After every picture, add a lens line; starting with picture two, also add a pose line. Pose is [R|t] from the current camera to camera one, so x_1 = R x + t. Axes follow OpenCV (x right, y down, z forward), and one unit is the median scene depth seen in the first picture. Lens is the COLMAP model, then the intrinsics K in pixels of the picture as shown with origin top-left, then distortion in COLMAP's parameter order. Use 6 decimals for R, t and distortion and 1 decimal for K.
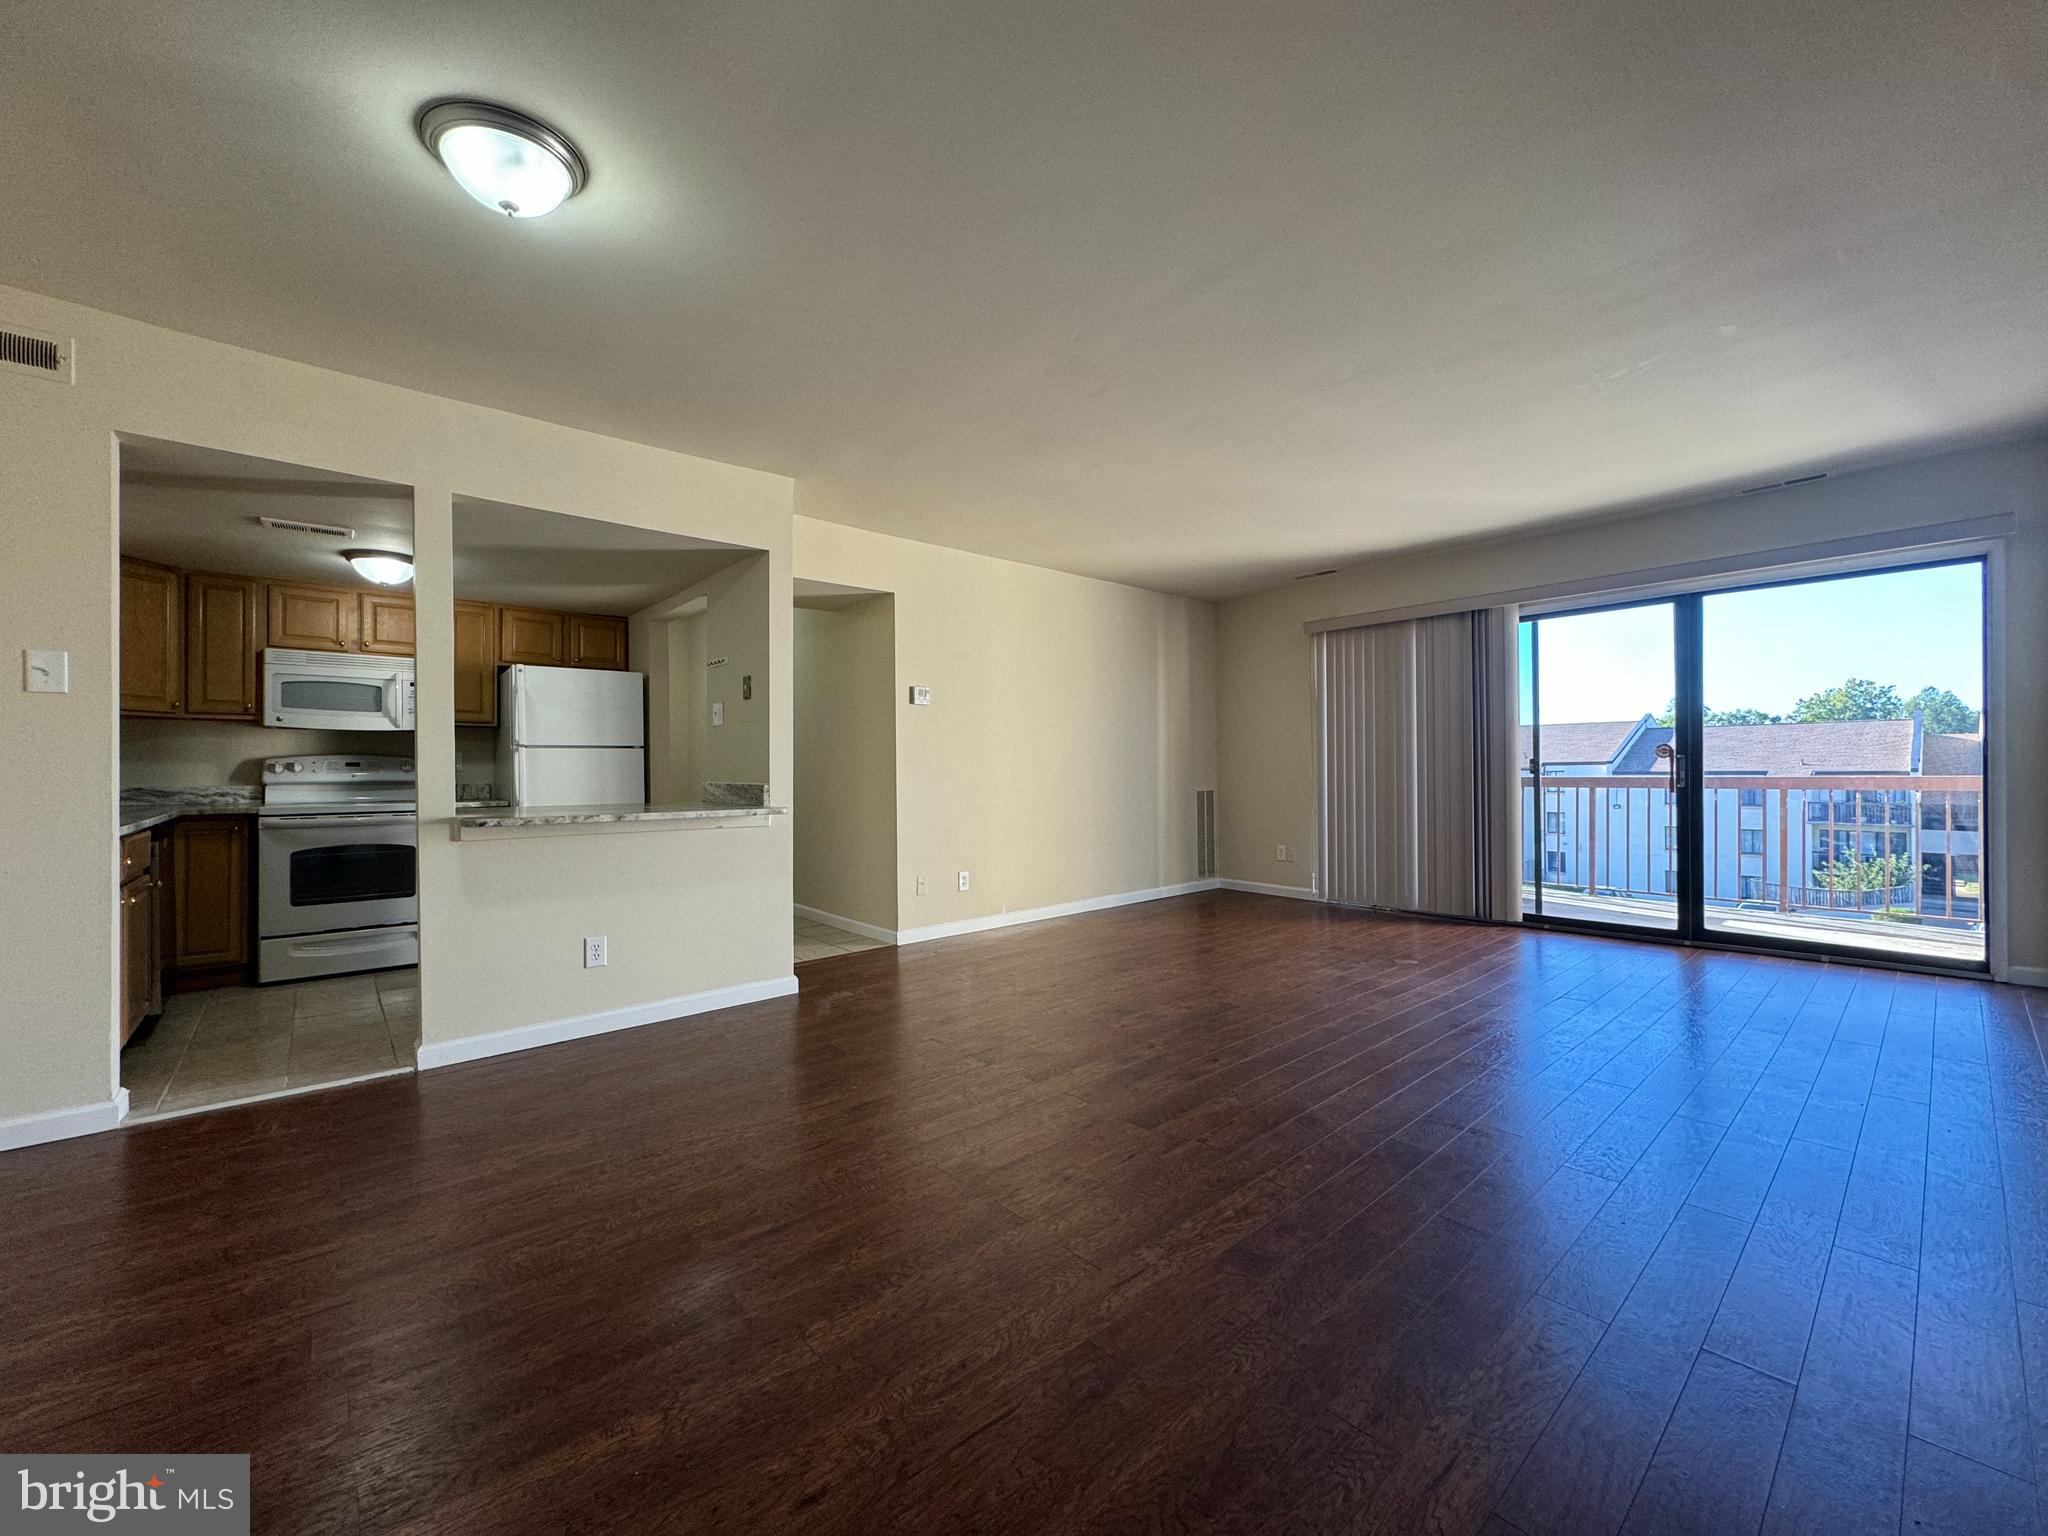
lens RADIAL K [[814.5, 0, 1026.4], [0, 814.5, 763.4], [0, 0, 1]] dist [0.000281, 0.000220]
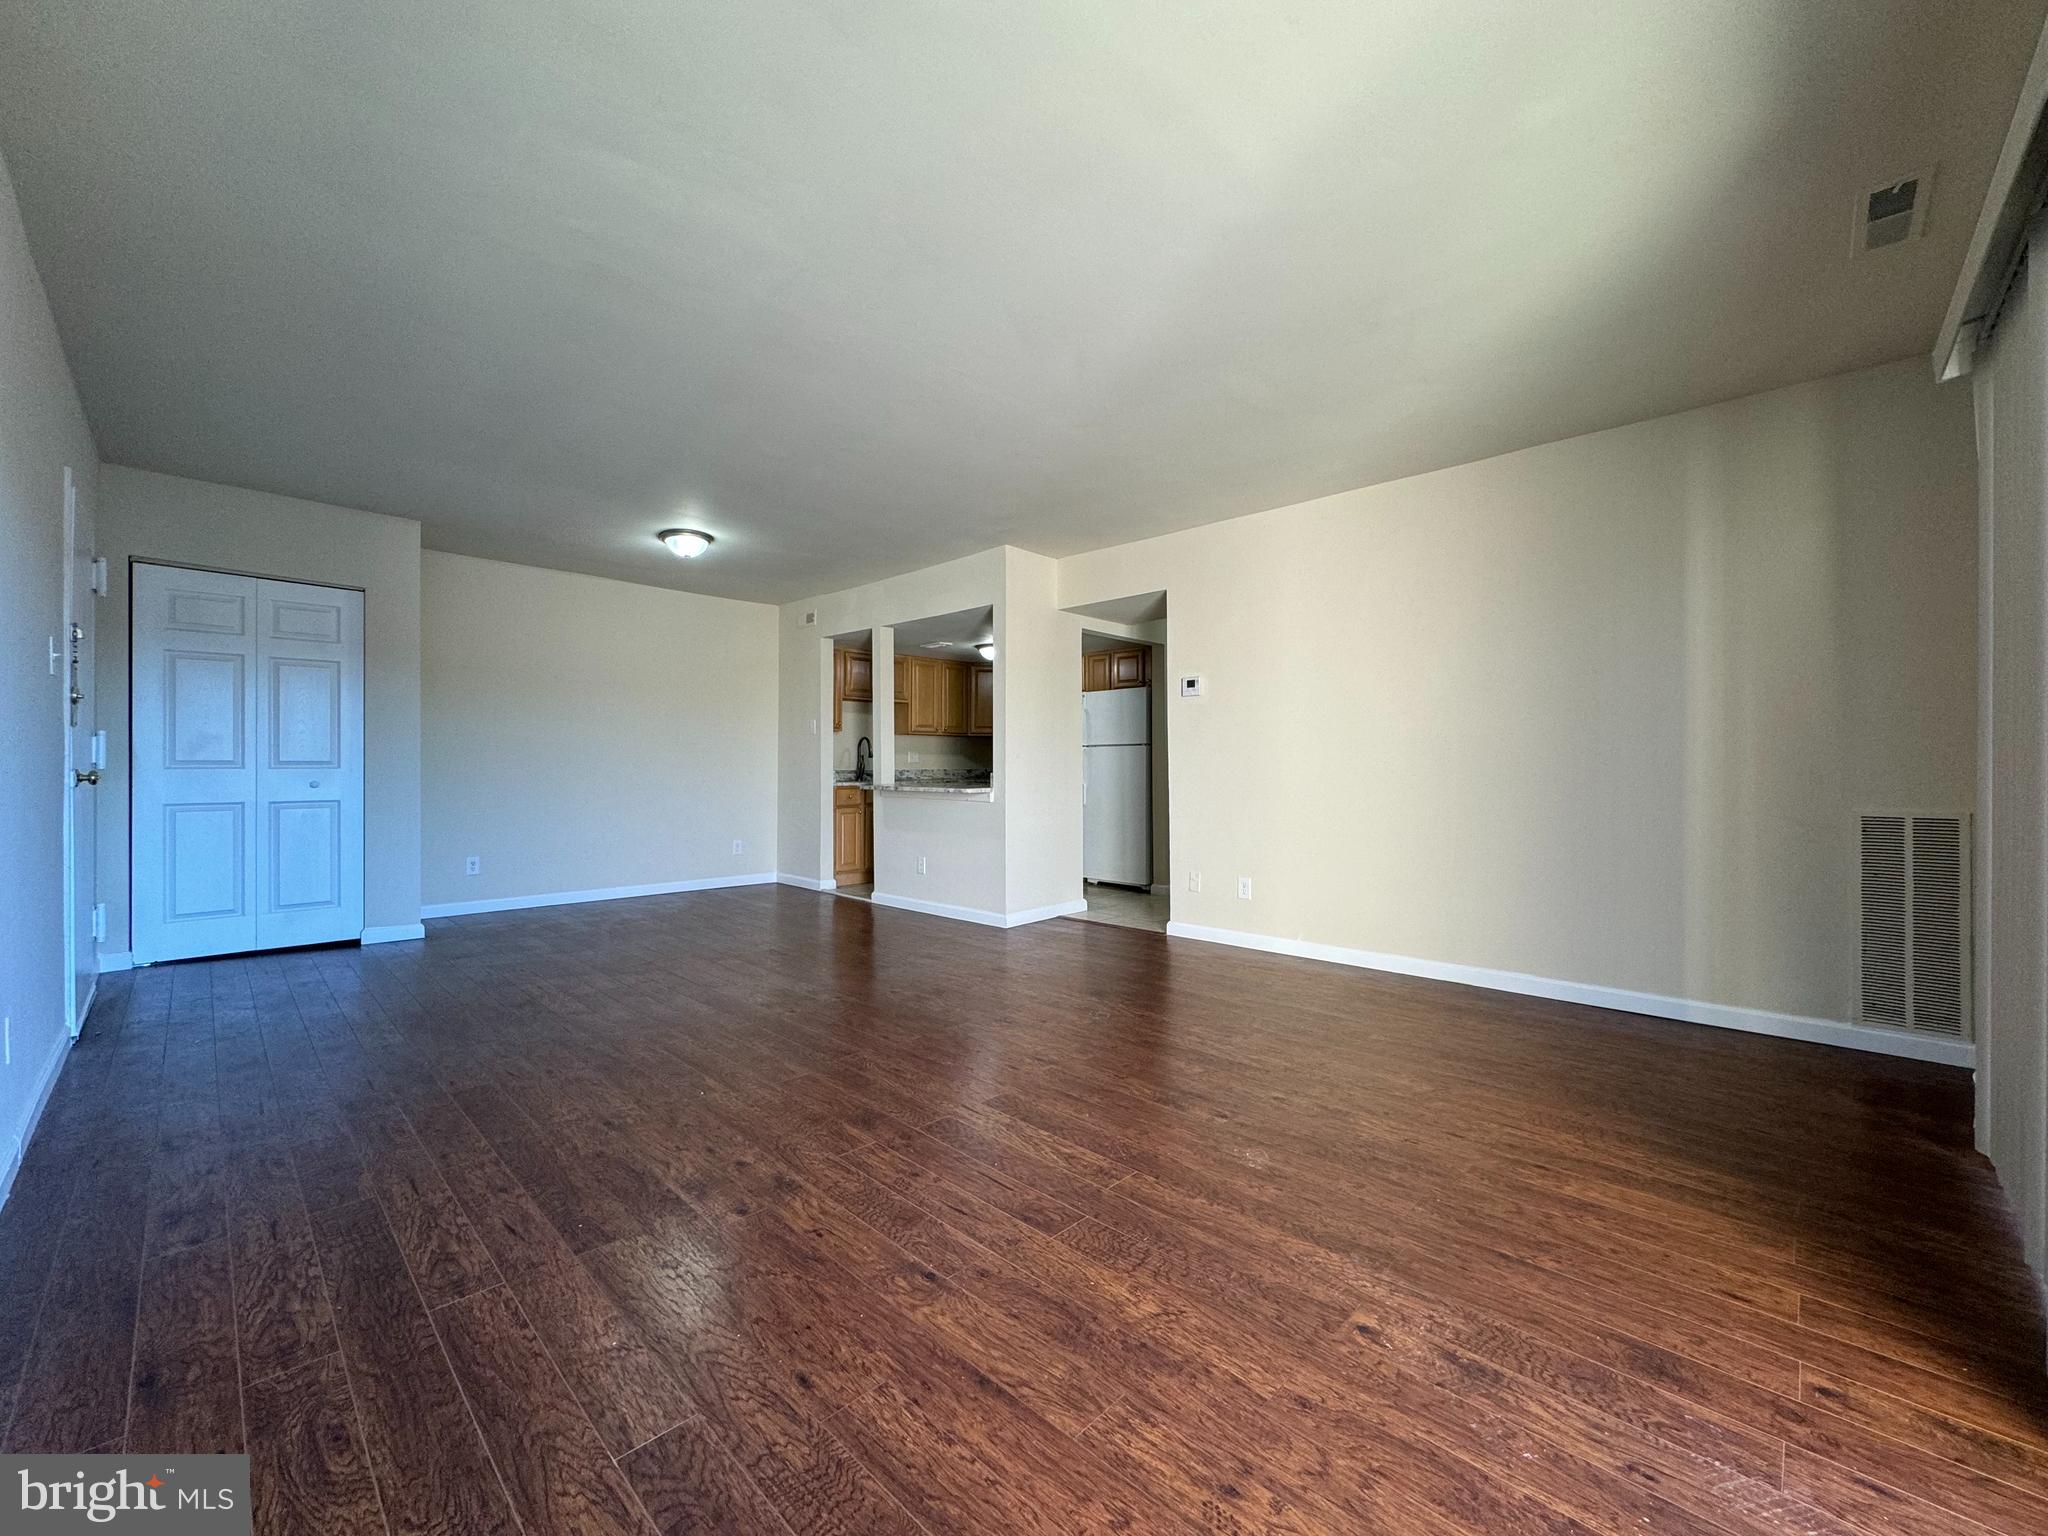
lens RADIAL K [[814.5, 0, 1026.4], [0, 814.5, 763.4], [0, 0, 1]] dist [0.000281, 0.000220]
pose [[0.074396, 0.006178, -0.997210, 0.920099], [0.006710, 0.999955, 0.006695, 0.001181], [0.997206, -0.007189, 0.074351, 0.808996]]
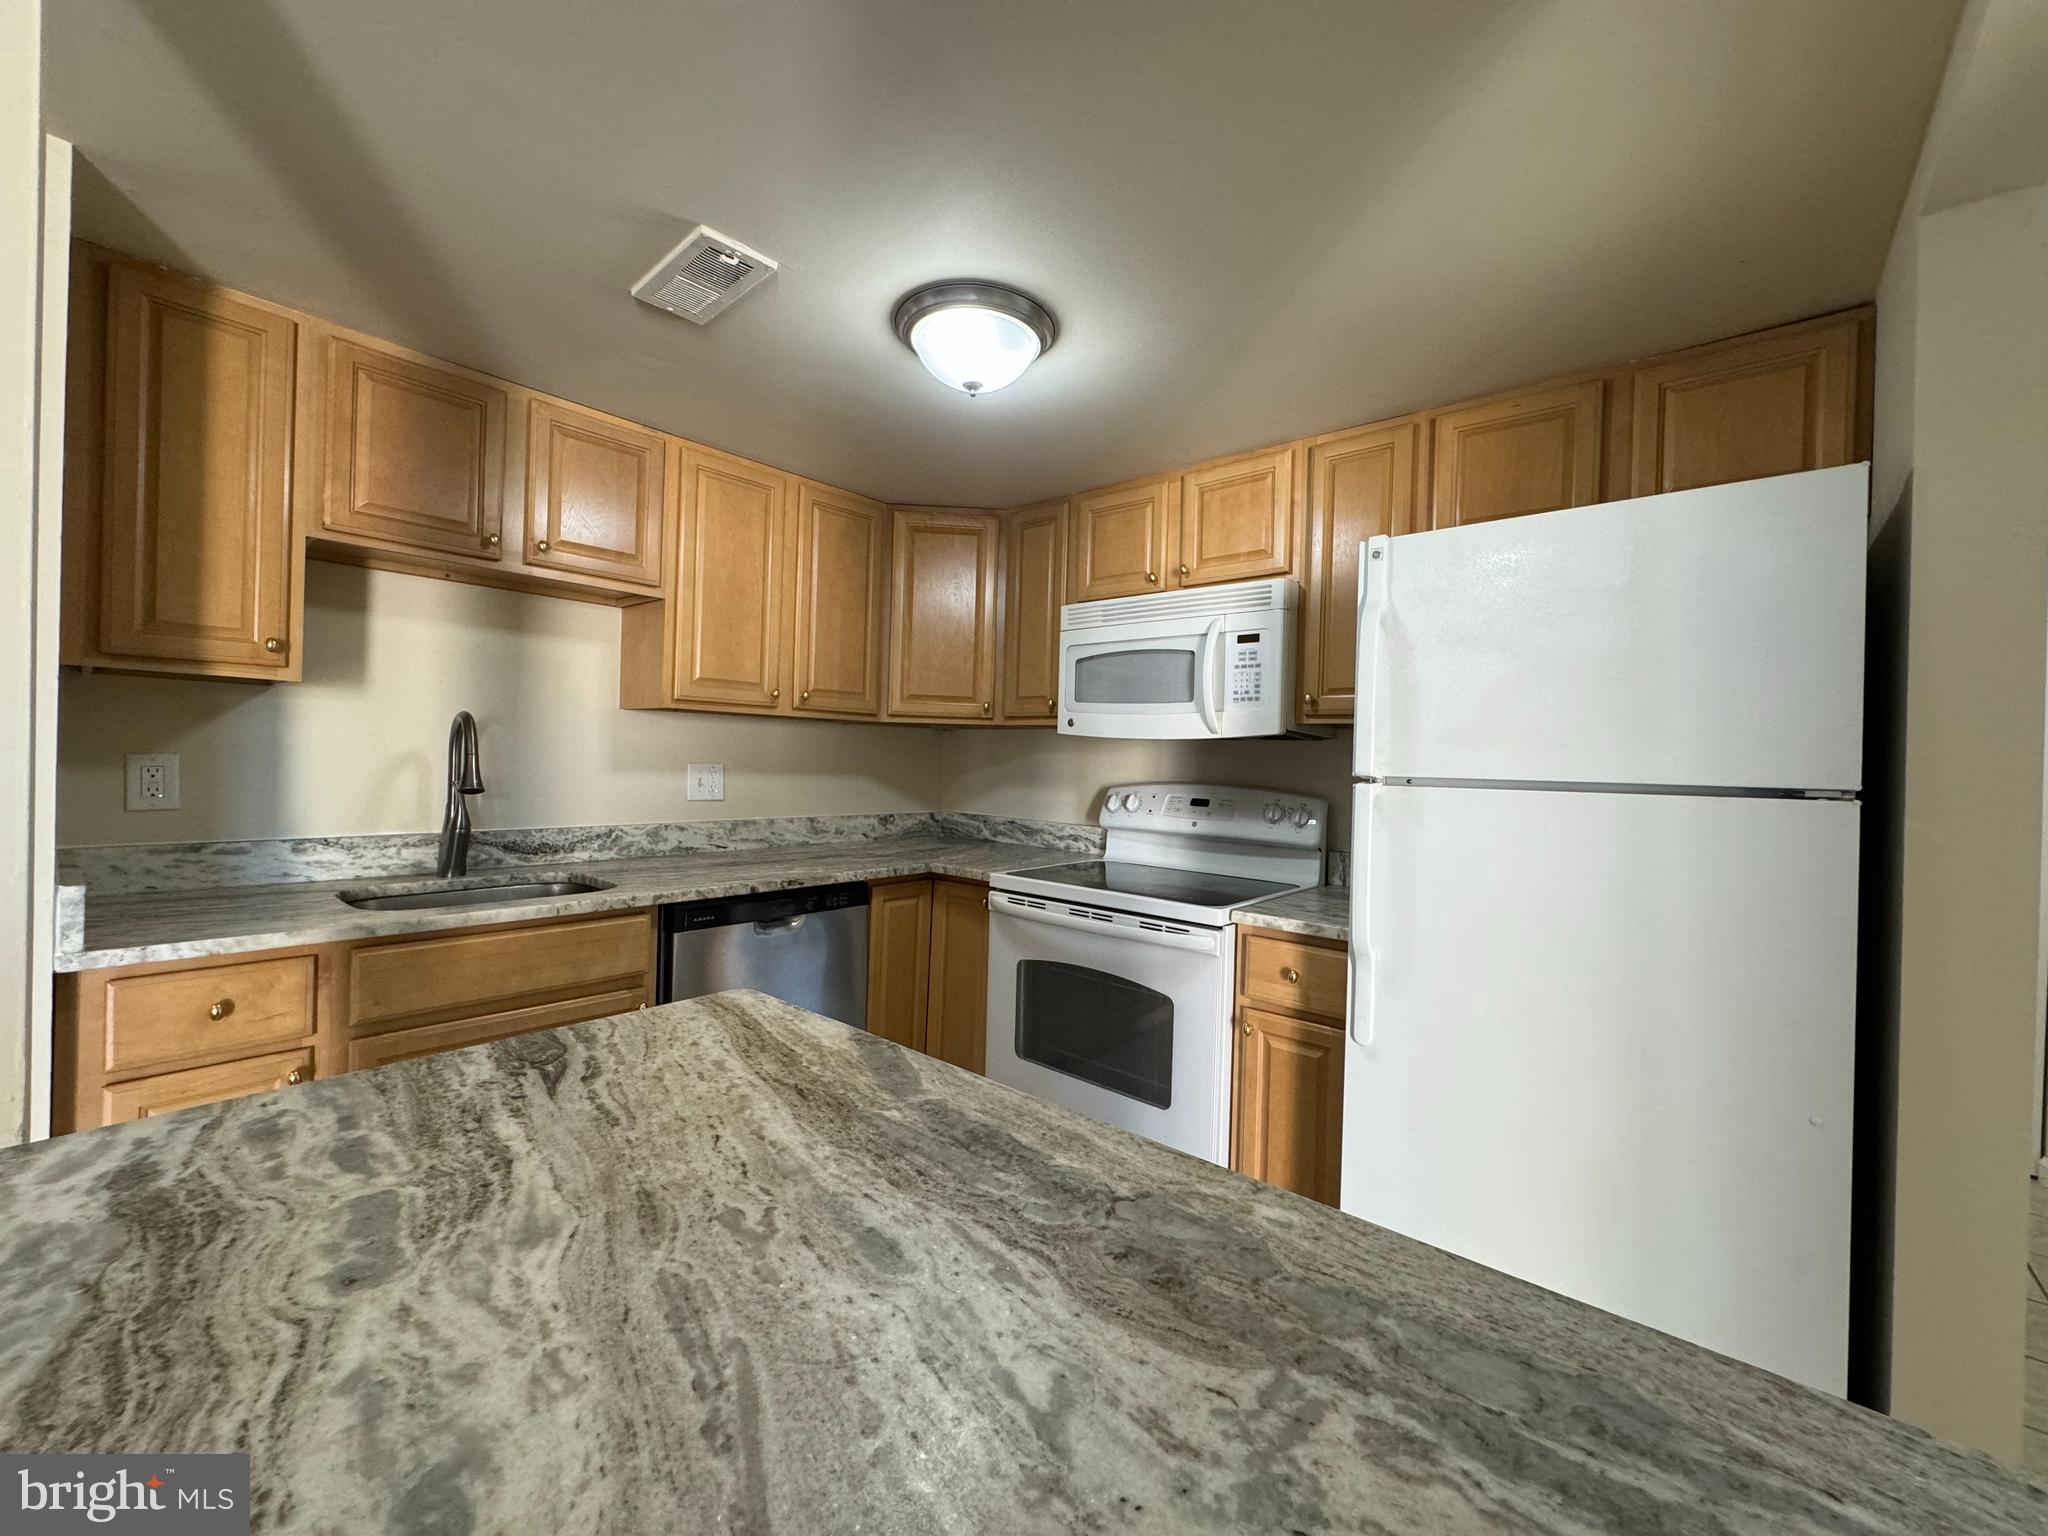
lens RADIAL K [[814.5, 0, 1026.4], [0, 814.5, 763.4], [0, 0, 1]] dist [0.000281, 0.000220]
pose [[0.130867, 0.014624, -0.991292, -0.315901], [-0.025363, 0.999613, 0.011398, -0.028949], [0.991075, 0.023651, 0.131187, 0.844915]]
